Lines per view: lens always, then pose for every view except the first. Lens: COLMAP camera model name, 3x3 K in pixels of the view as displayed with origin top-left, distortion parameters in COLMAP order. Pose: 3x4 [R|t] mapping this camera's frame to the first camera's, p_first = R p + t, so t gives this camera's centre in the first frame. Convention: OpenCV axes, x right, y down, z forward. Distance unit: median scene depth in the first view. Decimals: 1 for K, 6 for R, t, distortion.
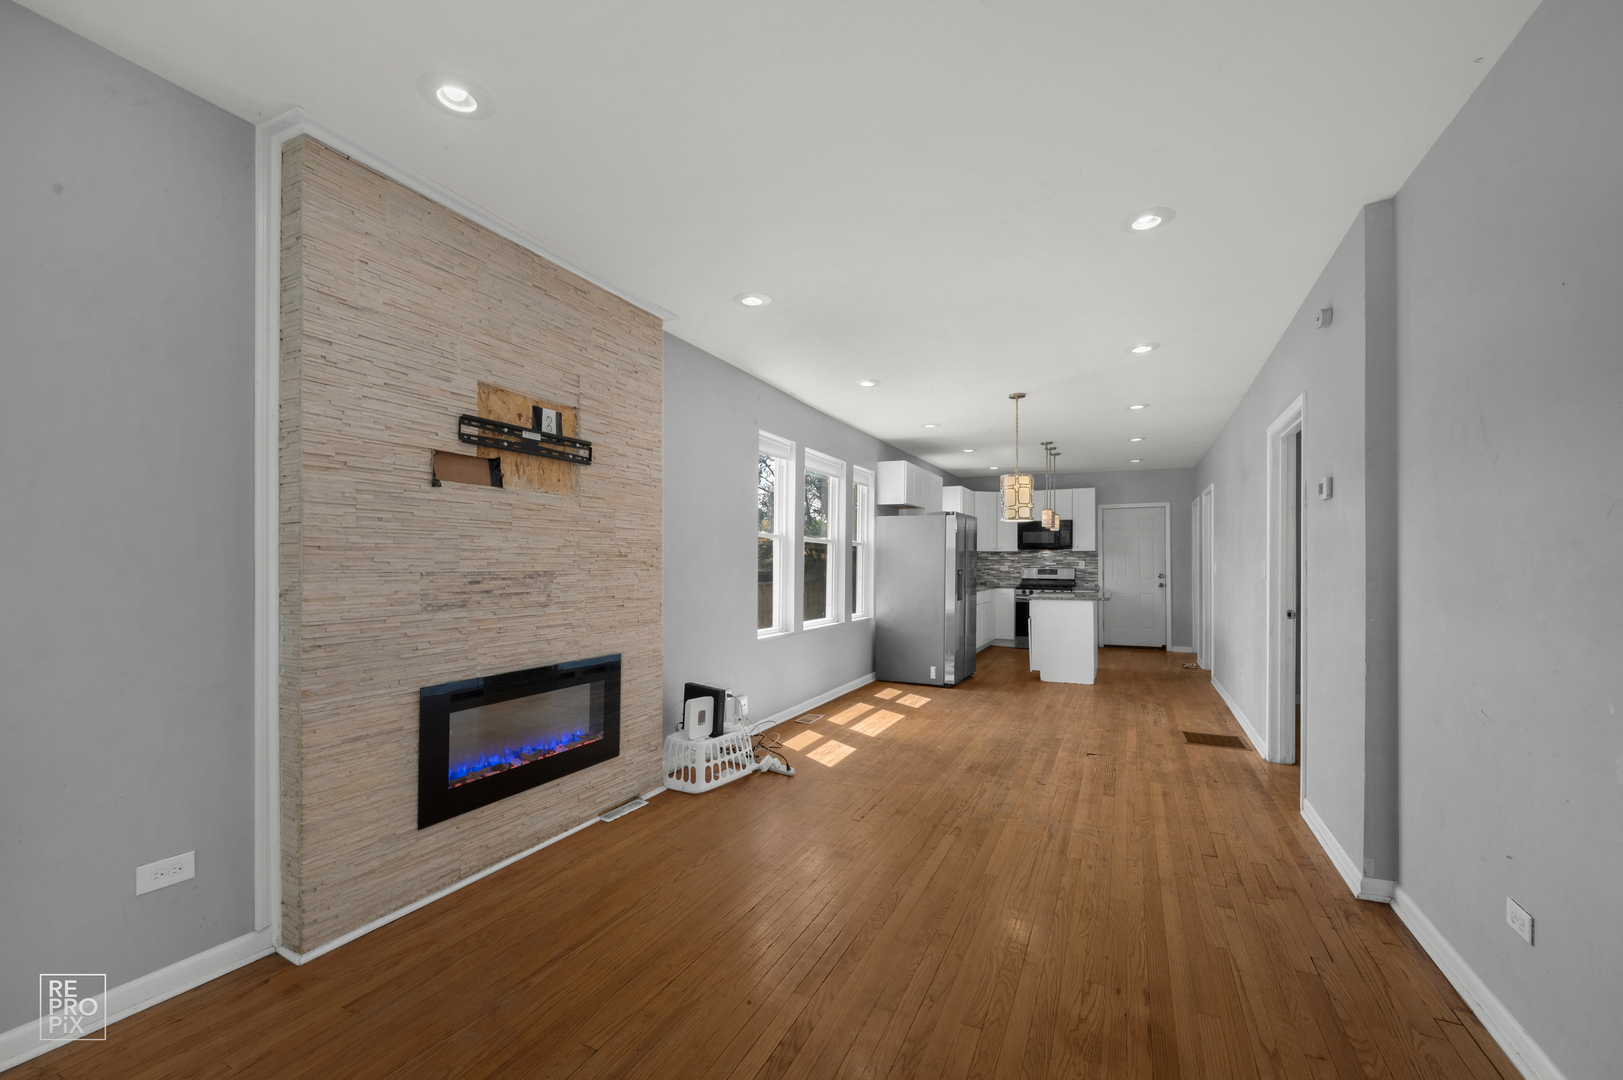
lens RADIAL K [[655.8, 0, 805.0], [0, 655.8, 562.1], [0, 0, 1]] dist [-0.000575, -0.000172]
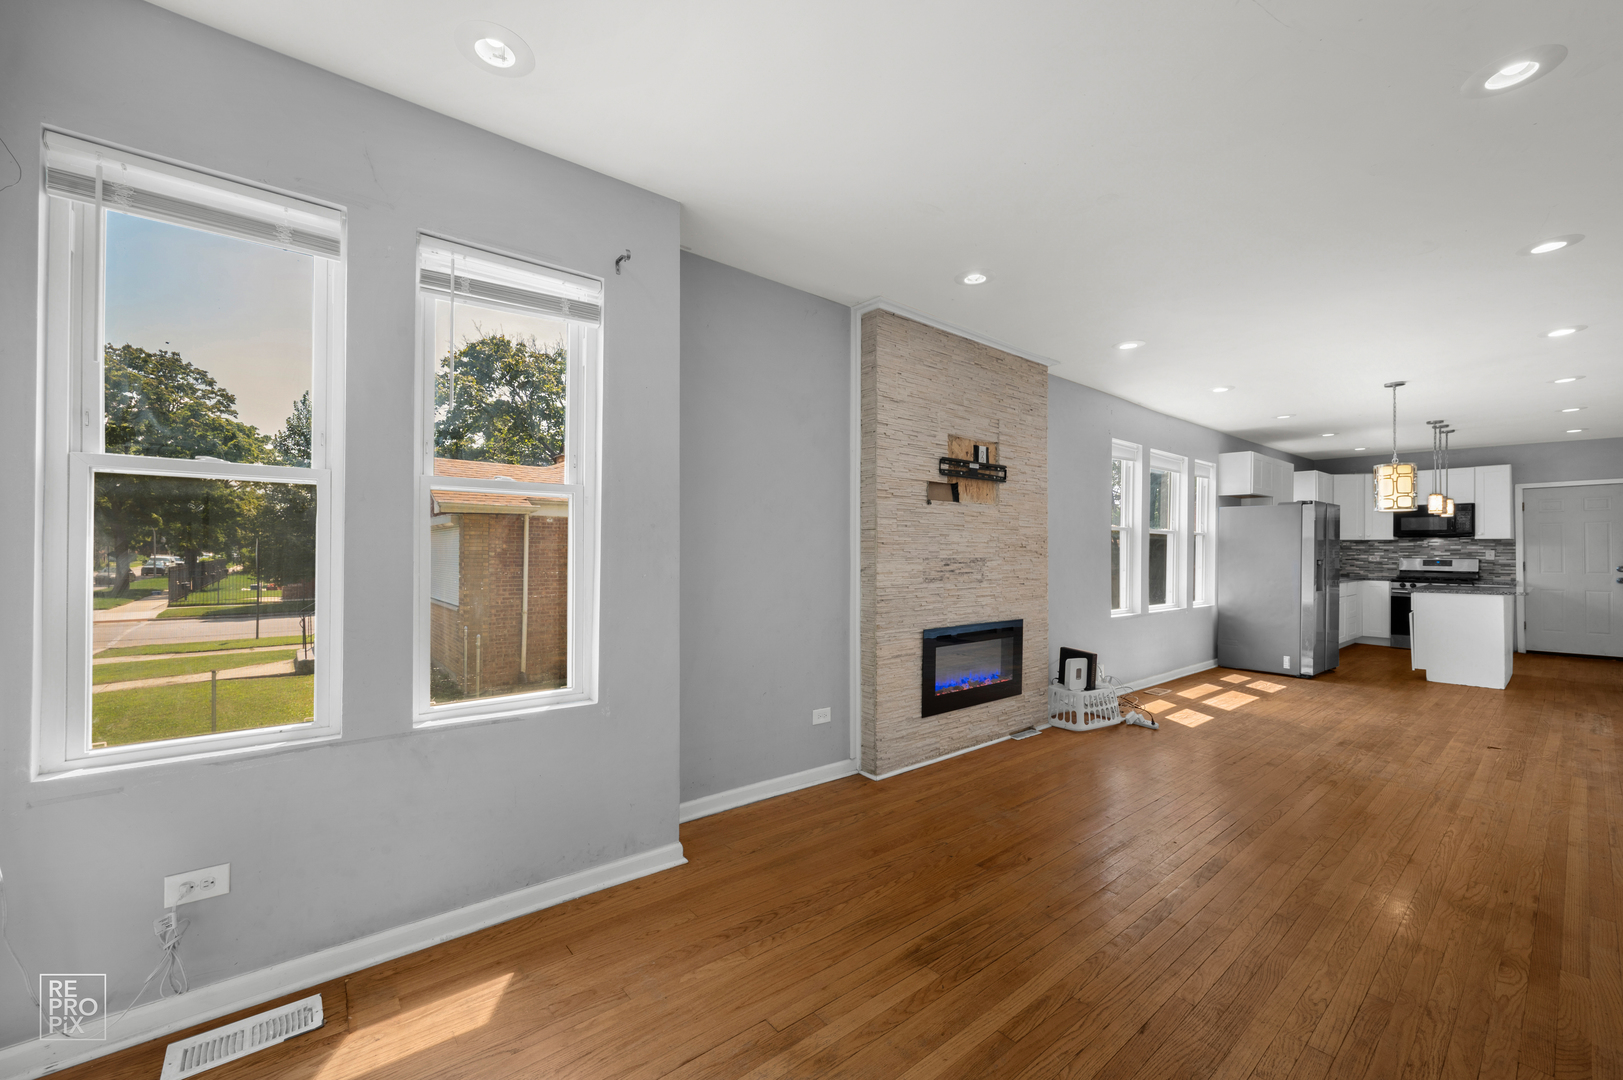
lens RADIAL K [[655.8, 0, 796.4], [0, 655.8, 548.2], [0, 0, 1]] dist [-0.000575, -0.000172]
pose [[0.912176, -0.000943, -0.409798, -0.145217], [-0.000858, 0.999991, -0.004211, -0.001132], [0.409799, 0.004192, 0.912166, -0.412897]]
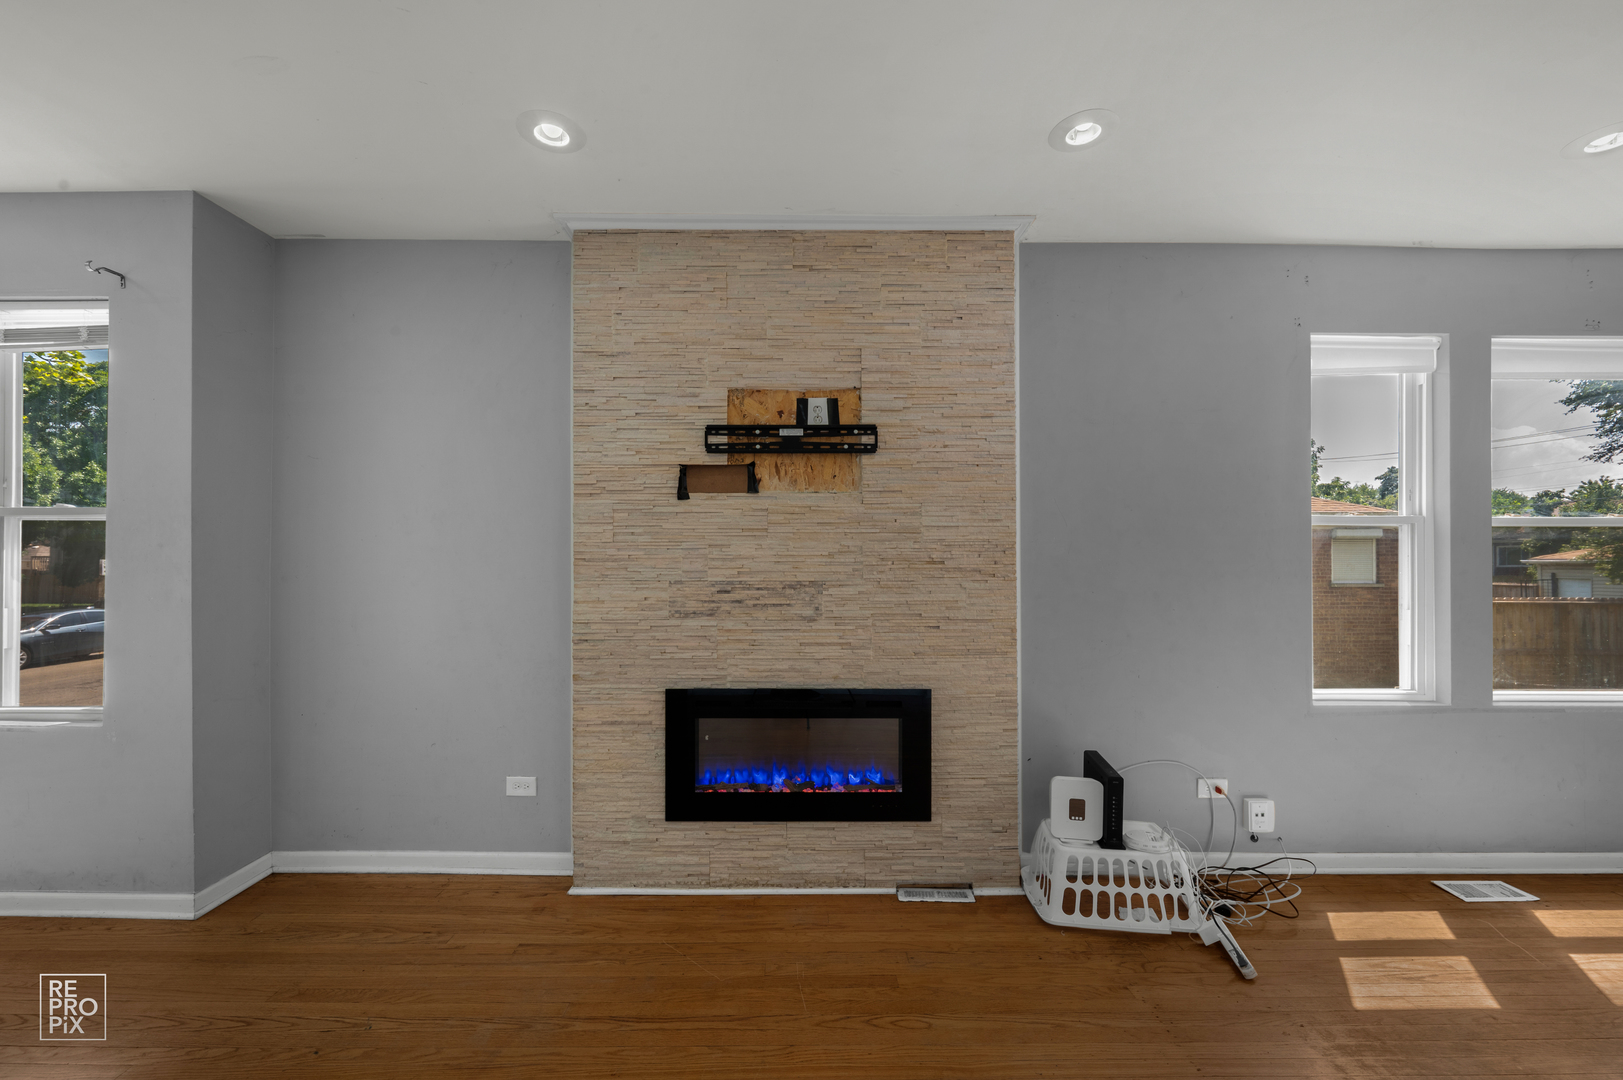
lens RADIAL K [[655.8, 0, 824.5], [0, 655.8, 551.9], [0, 0, 1]] dist [-0.000575, -0.000172]
pose [[0.446460, -0.012043, -0.894722, 0.339111], [0.003206, 0.999925, -0.011859, -0.012713], [0.894798, 0.002426, 0.446465, 0.519054]]
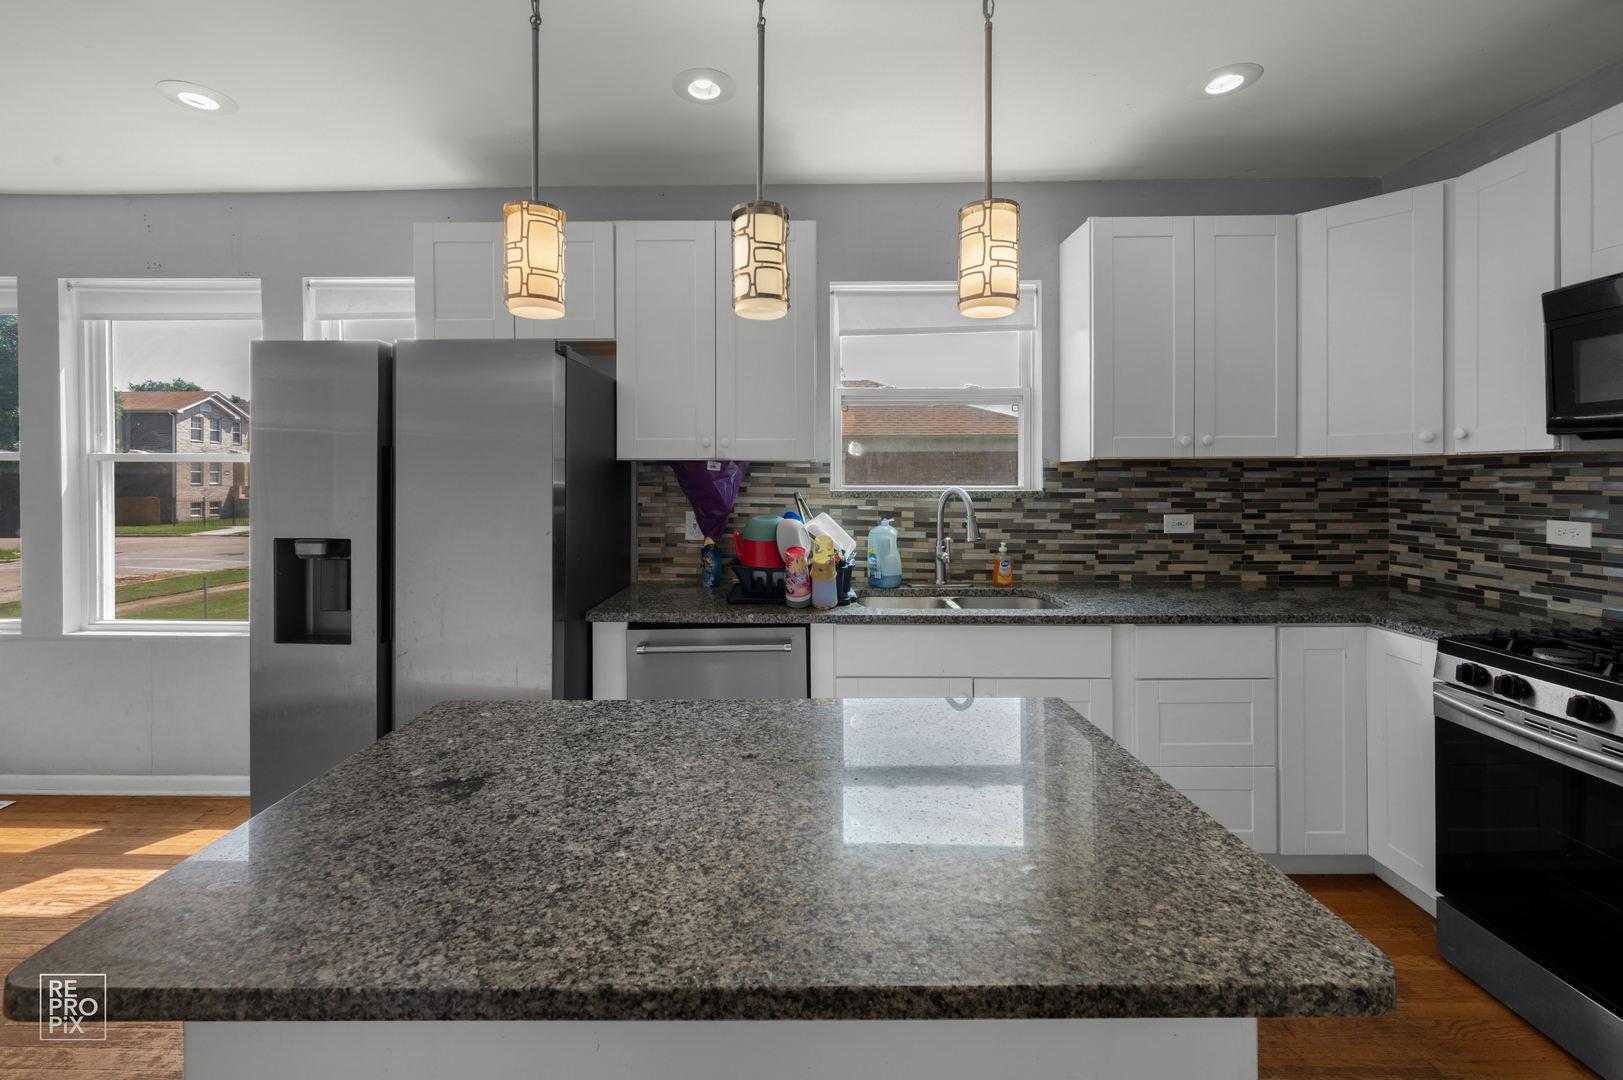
lens RADIAL K [[677.3, 0, 808.3], [0, 677.3, 496.7], [0, 0, 1]] dist [0.010145, 0.000138]
pose [[0.446989, 0.018155, -0.894355, 1.132686], [0.002797, 0.999761, 0.021692, -0.021912], [0.894535, -0.012198, 0.446832, 2.023727]]
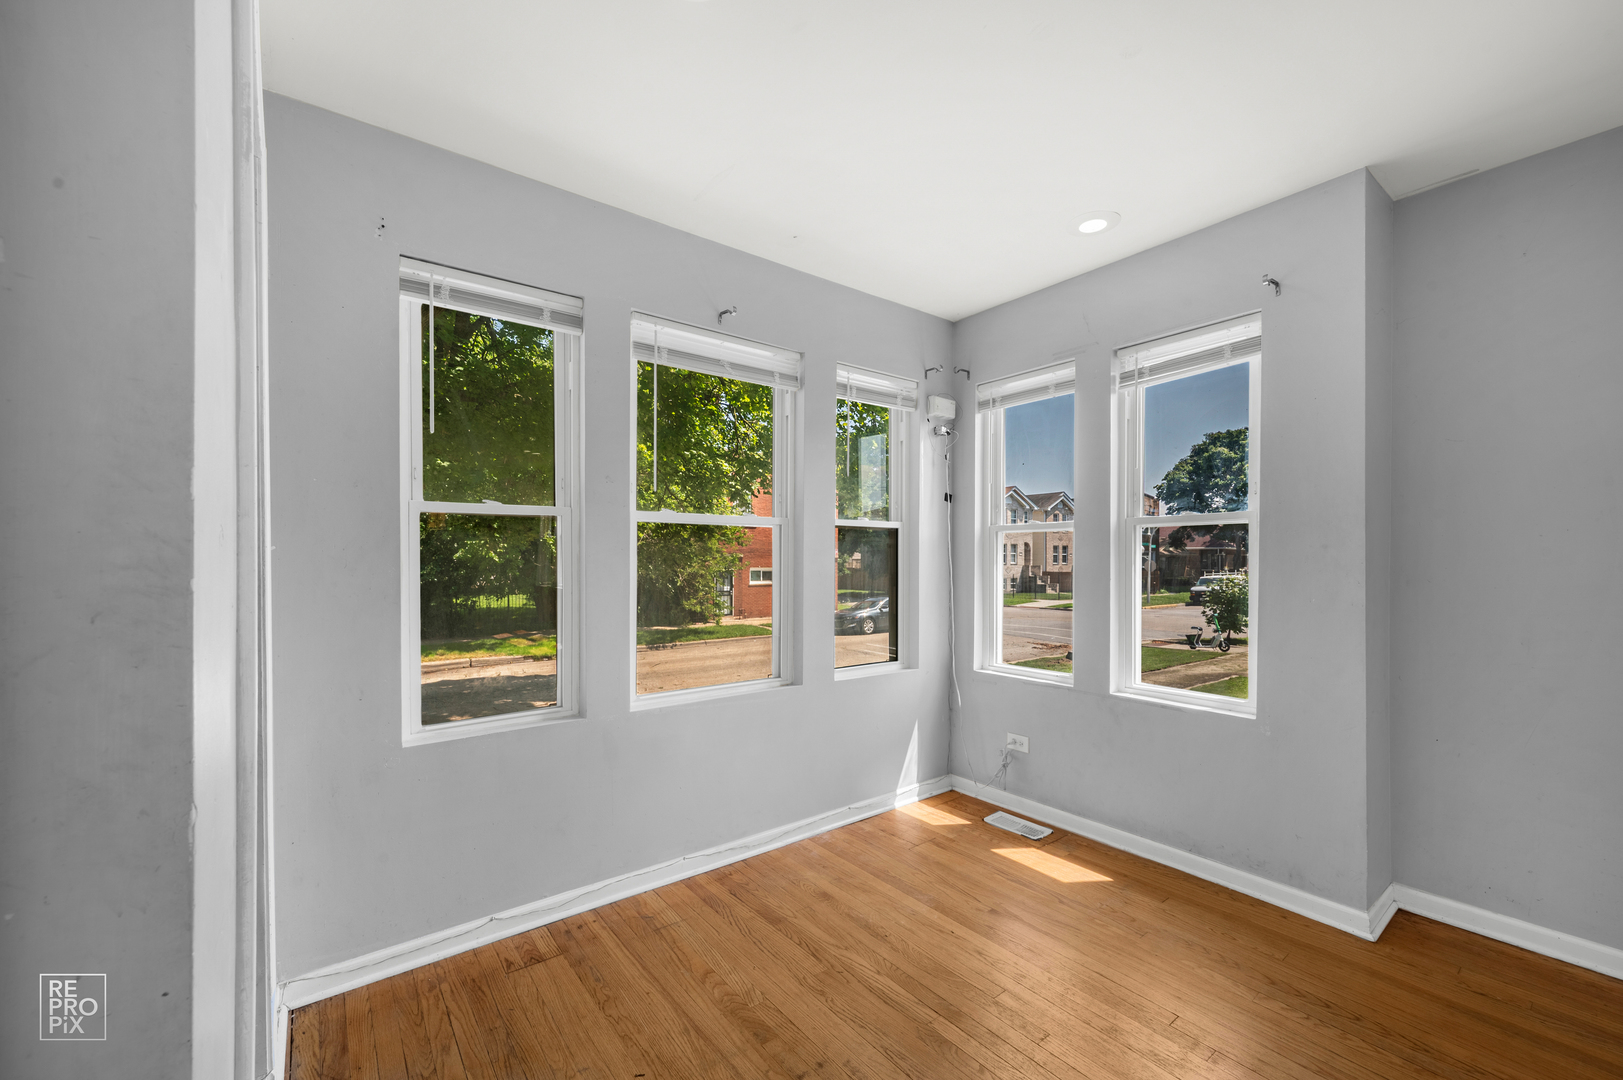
lens RADIAL K [[655.8, 0, 800.1], [0, 655.8, 569.7], [0, 0, 1]] dist [-0.000575, -0.000172]
pose [[-0.455726, 0.009633, -0.890068, 0.257543], [0.003194, 0.999953, 0.009186, -0.013537], [0.890114, 0.001344, -0.455736, 0.024289]]
